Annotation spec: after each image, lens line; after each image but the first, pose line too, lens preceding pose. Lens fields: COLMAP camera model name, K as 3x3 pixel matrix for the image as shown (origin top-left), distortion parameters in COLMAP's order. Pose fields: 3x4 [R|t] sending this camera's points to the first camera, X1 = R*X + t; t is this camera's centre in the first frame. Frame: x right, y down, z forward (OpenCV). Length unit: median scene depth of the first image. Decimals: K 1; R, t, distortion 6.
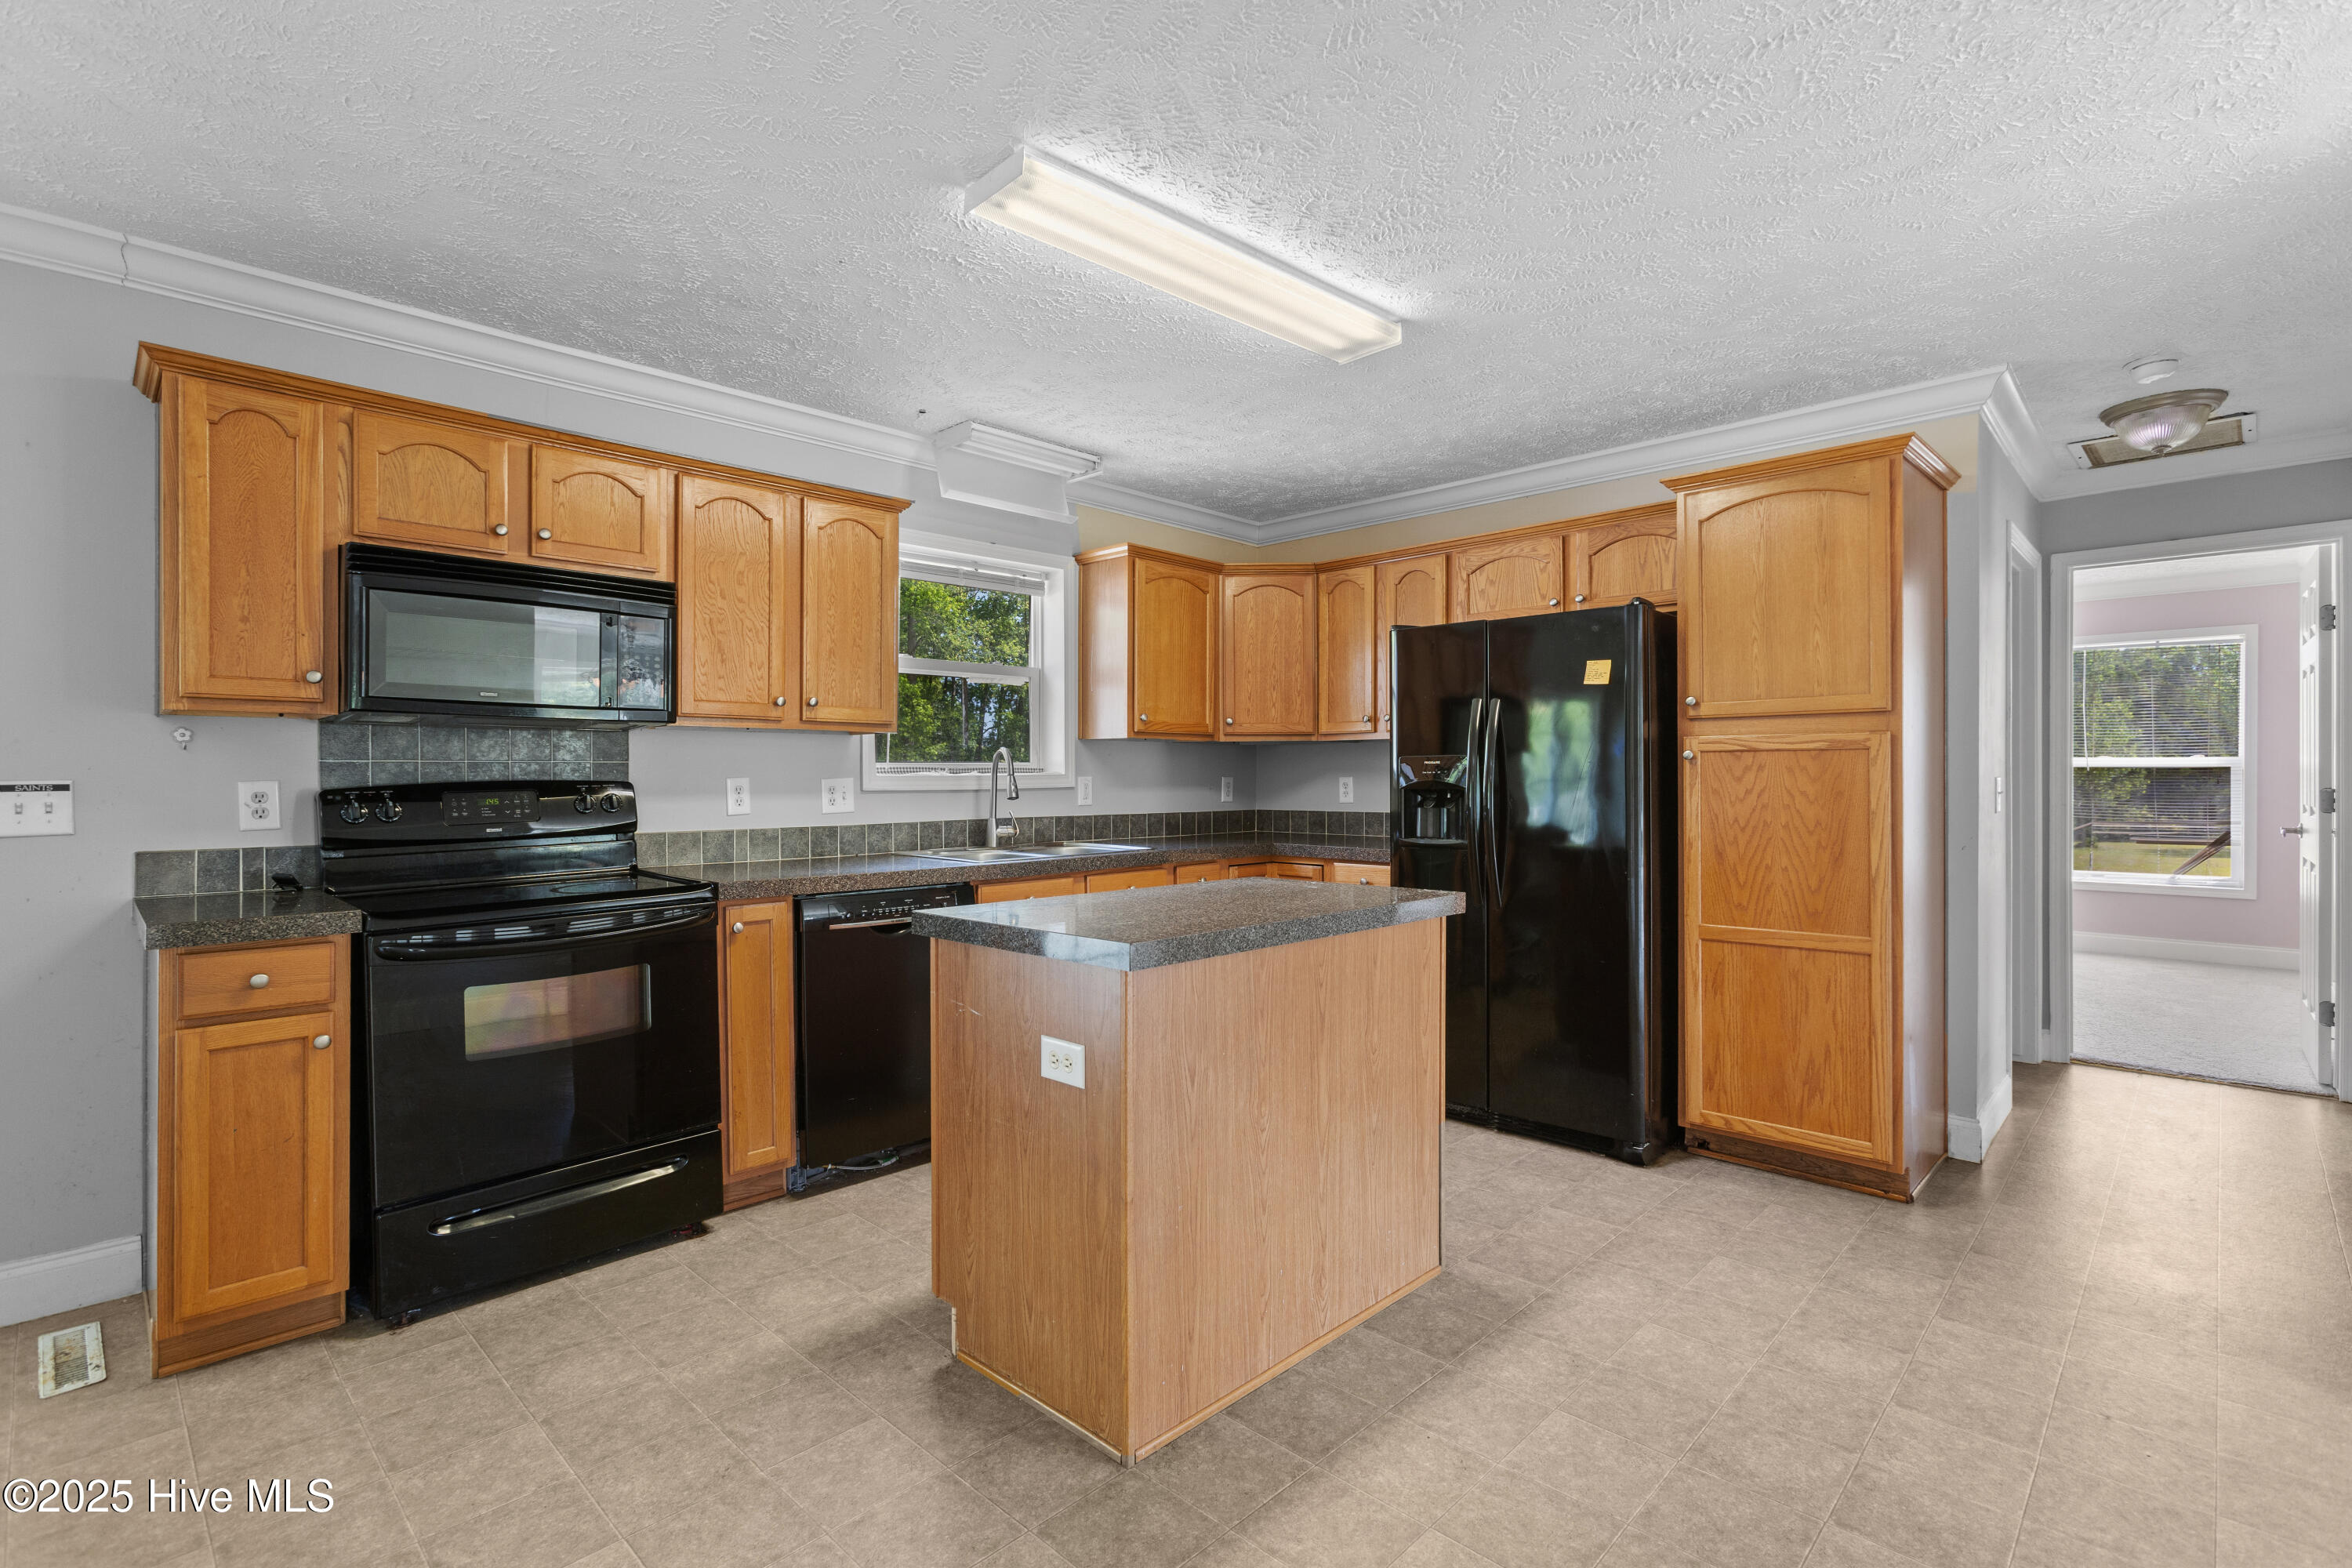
lens RADIAL K [[1090.3, 0, 1176.0], [0, 1090.3, 784.0], [0, 0, 1]] dist [-0.015278, 0.000382]
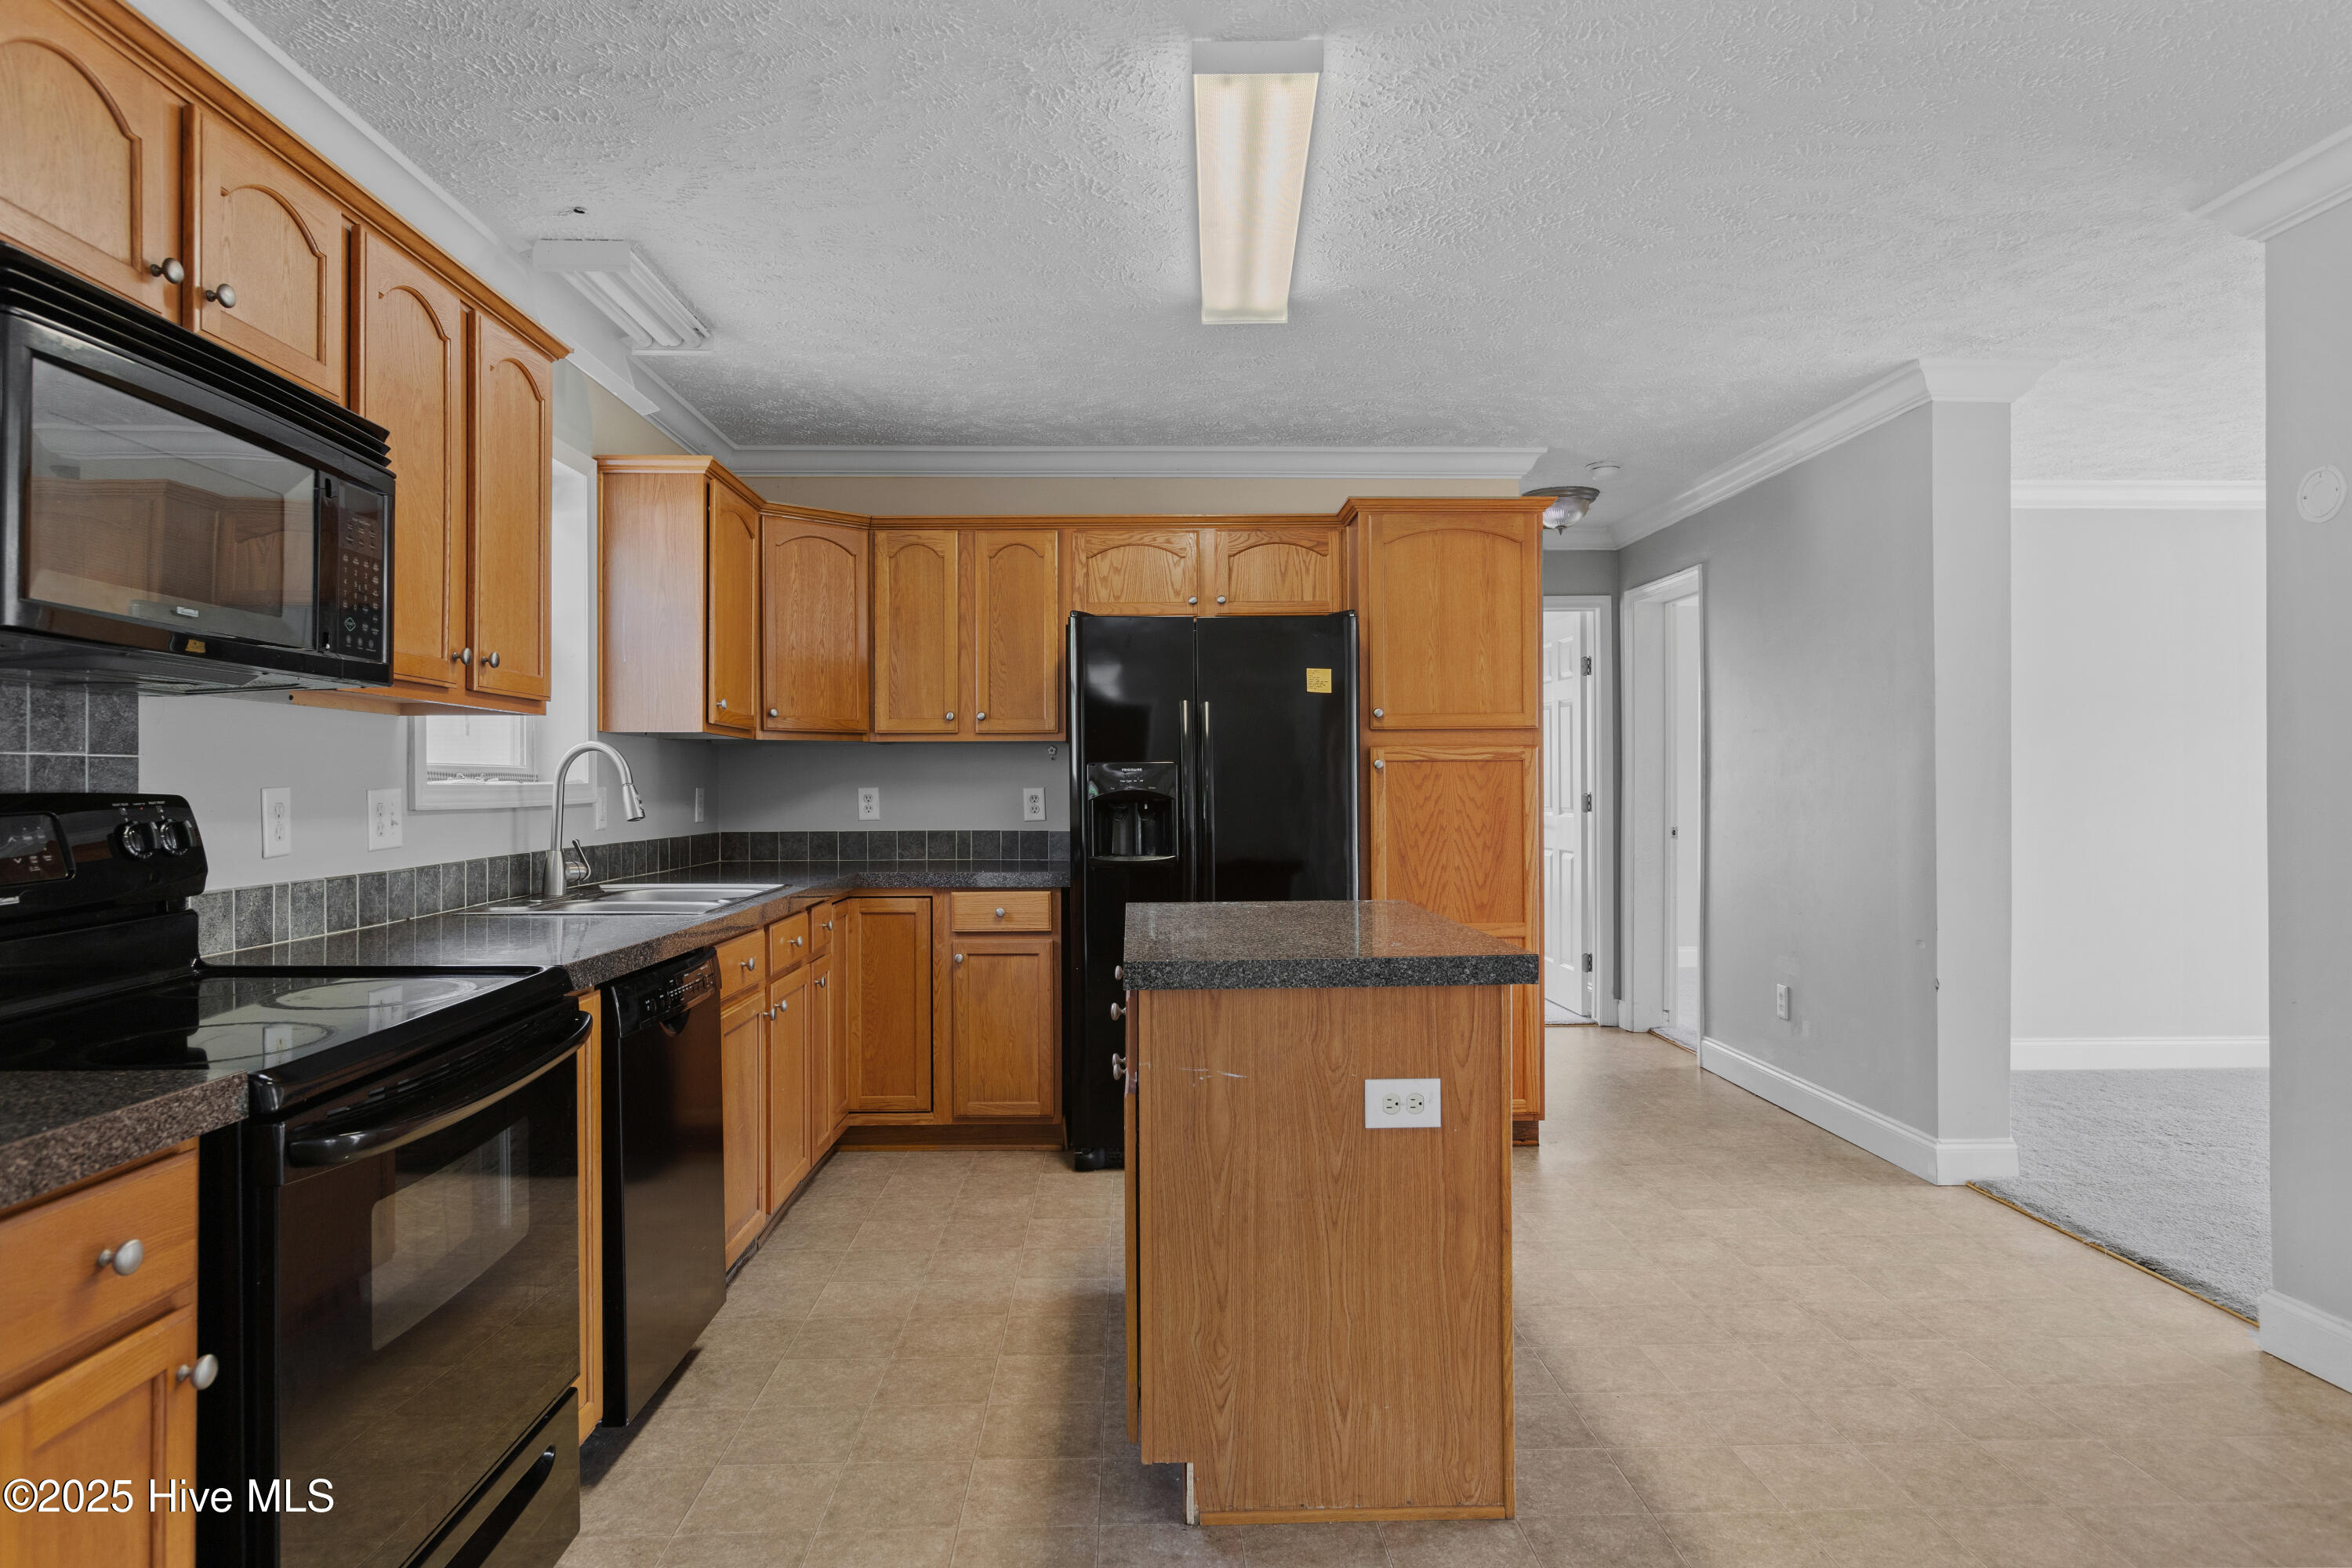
lens RADIAL K [[1393.3, 0, 1180.7], [0, 1393.3, 781.2], [0, 0, 1]] dist [-0.004566, 0.000589]
pose [[0.692584, 0.001606, 0.721335, -0.633545], [0.008658, 0.999907, -0.010540, 0.002220], [-0.721285, 0.013545, 0.692506, 0.208395]]
